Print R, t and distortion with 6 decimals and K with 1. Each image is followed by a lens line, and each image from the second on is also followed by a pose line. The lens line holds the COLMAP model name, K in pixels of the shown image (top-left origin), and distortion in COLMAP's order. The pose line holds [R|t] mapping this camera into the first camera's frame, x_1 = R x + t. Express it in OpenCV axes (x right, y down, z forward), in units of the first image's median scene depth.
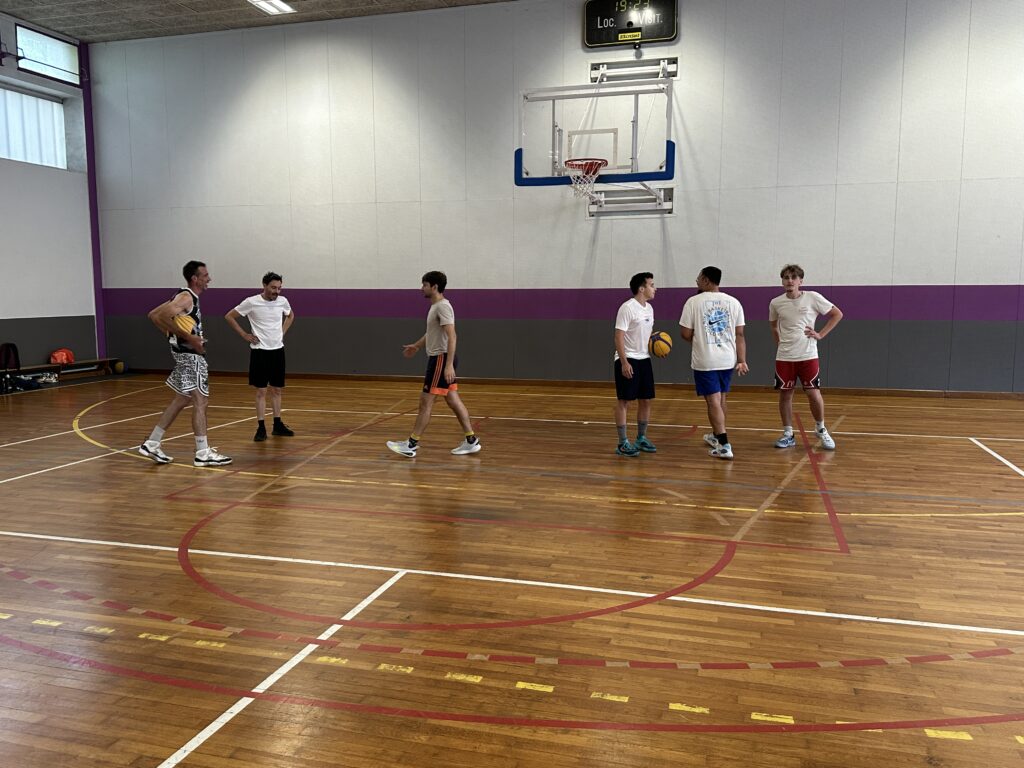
lens RADIAL K [[825.8, 0, 512.2], [0, 825.8, 387.8], [0, 0, 1]] dist [0.067225, -0.096573]
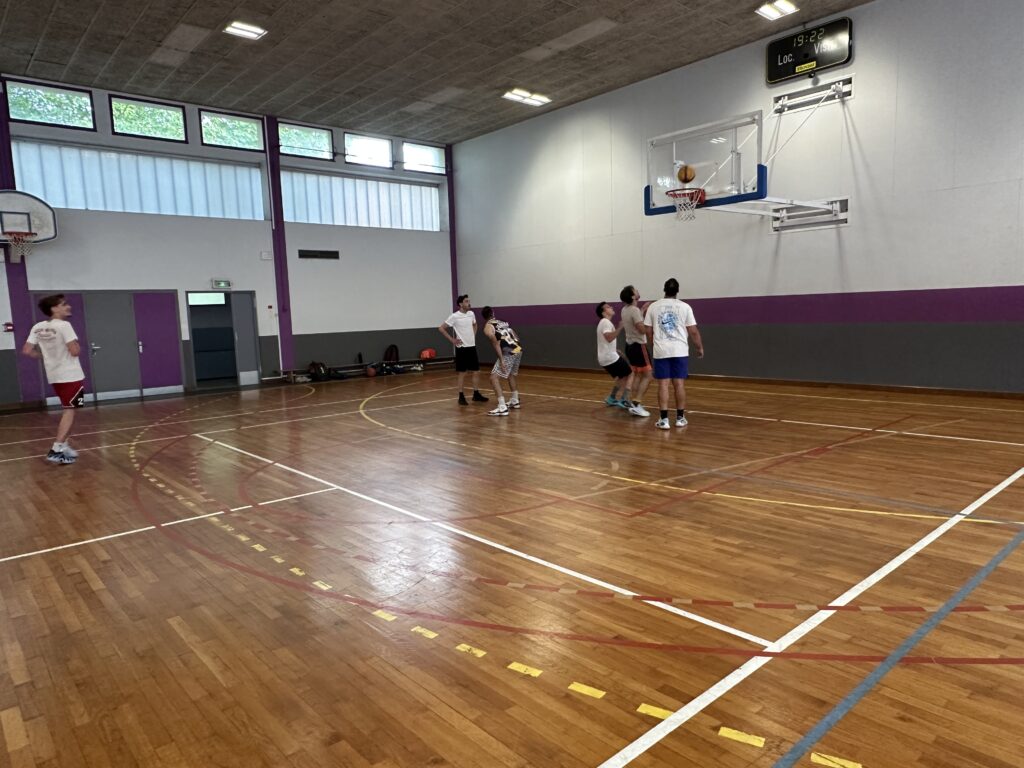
lens RADIAL K [[686.8, 0, 516.7], [0, 686.8, 387.5], [0, 0, 1]] dist [-0.010381, -0.003808]
pose [[0.841078, 0.034525, -0.539811, 0.403344], [-0.031394, 0.999394, 0.015004, 0.000941], [0.540002, 0.004327, 0.841652, 0.041833]]
